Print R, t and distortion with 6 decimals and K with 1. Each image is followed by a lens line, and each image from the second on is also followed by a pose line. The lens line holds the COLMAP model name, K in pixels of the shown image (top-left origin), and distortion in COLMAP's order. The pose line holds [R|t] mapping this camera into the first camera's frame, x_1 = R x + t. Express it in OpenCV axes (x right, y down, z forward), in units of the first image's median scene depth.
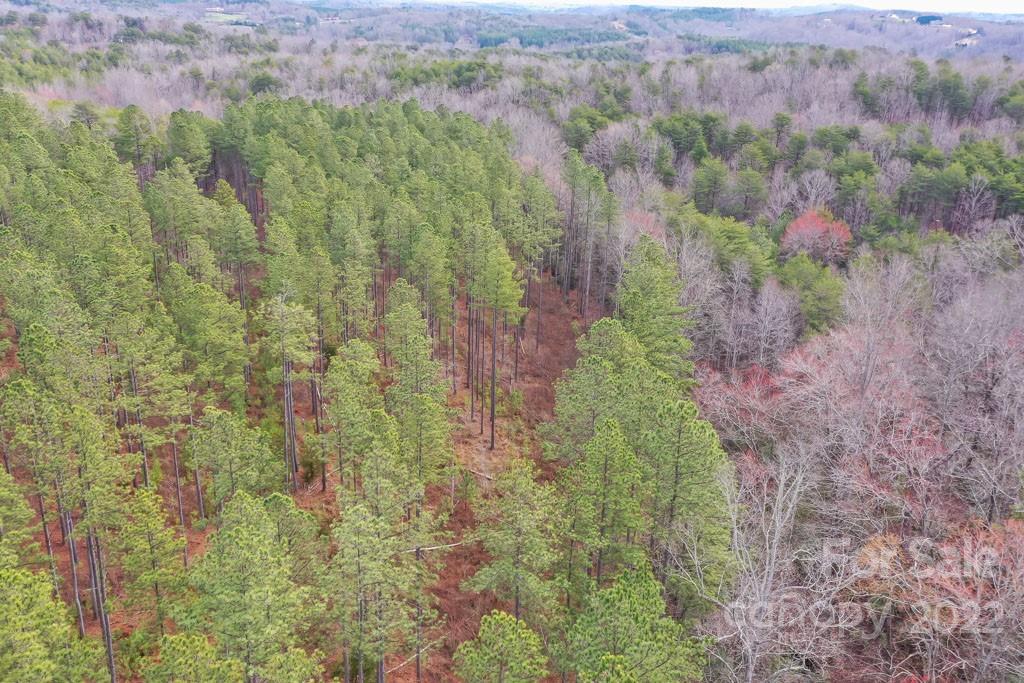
lens RADIAL K [[808.8, 0, 512.0], [0, 808.8, 341.5], [0, 0, 1]] dist [-0.001269, 0.089783]
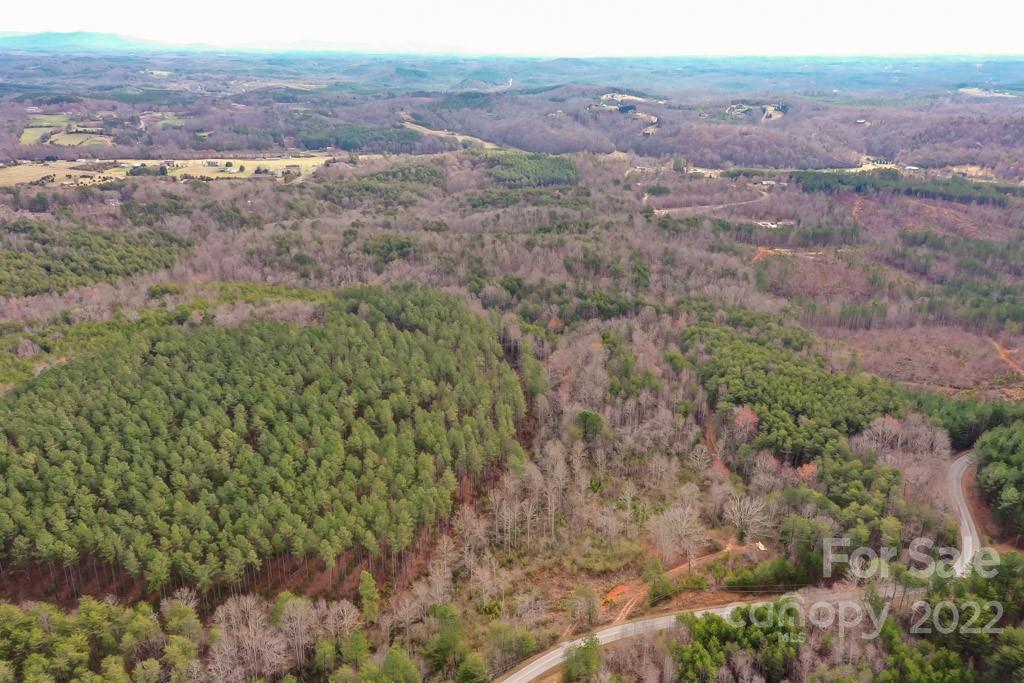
lens RADIAL K [[788.6, 0, 488.5], [0, 788.6, 345.0], [0, 0, 1]] dist [0.037150, -0.003627]
pose [[0.966464, -0.122452, 0.225727, -0.524329], [0.128845, 0.991569, -0.013751, -0.015727], [-0.222140, 0.042374, 0.974094, -1.709142]]
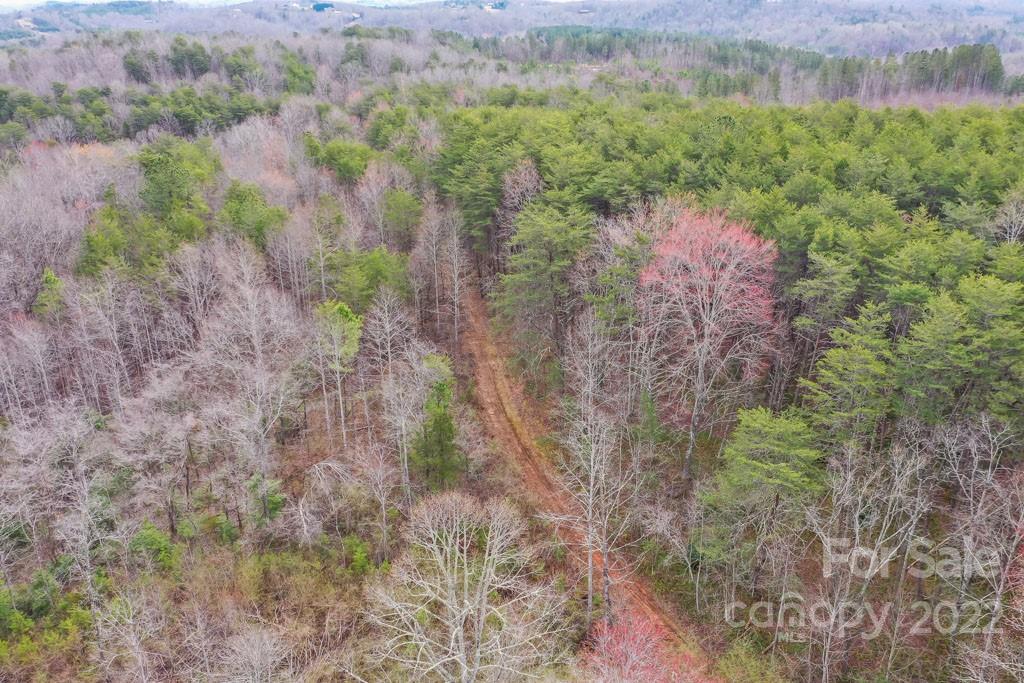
lens RADIAL K [[788.6, 0, 488.5], [0, 788.6, 345.0], [0, 0, 1]] dist [0.037150, -0.003627]
pose [[0.828330, -0.263855, 0.494216, 0.151693], [0.253672, 0.963181, 0.089064, 0.172311], [-0.499520, 0.051595, 0.864765, -0.398988]]
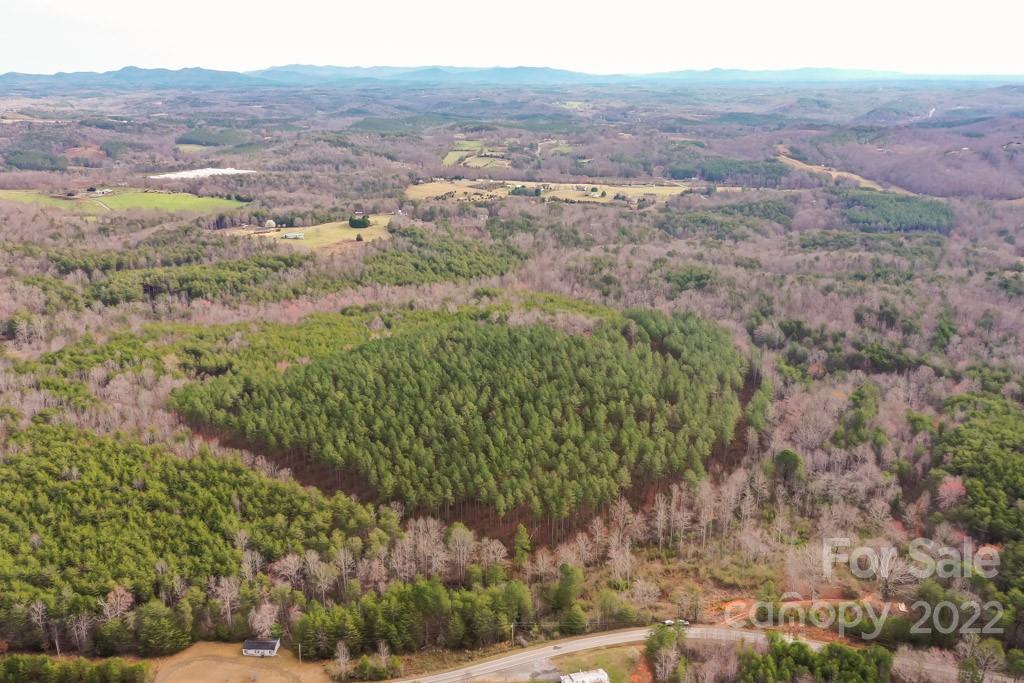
lens RADIAL K [[786.9, 0, 486.6], [0, 786.9, 340.3], [0, 0, 1]] dist [-0.003110, 0.065658]
pose [[0.973084, 0.031402, -0.228303, -0.202666], [-0.048032, 0.996552, -0.067655, 0.038185], [0.225391, 0.076800, 0.971237, -1.994931]]
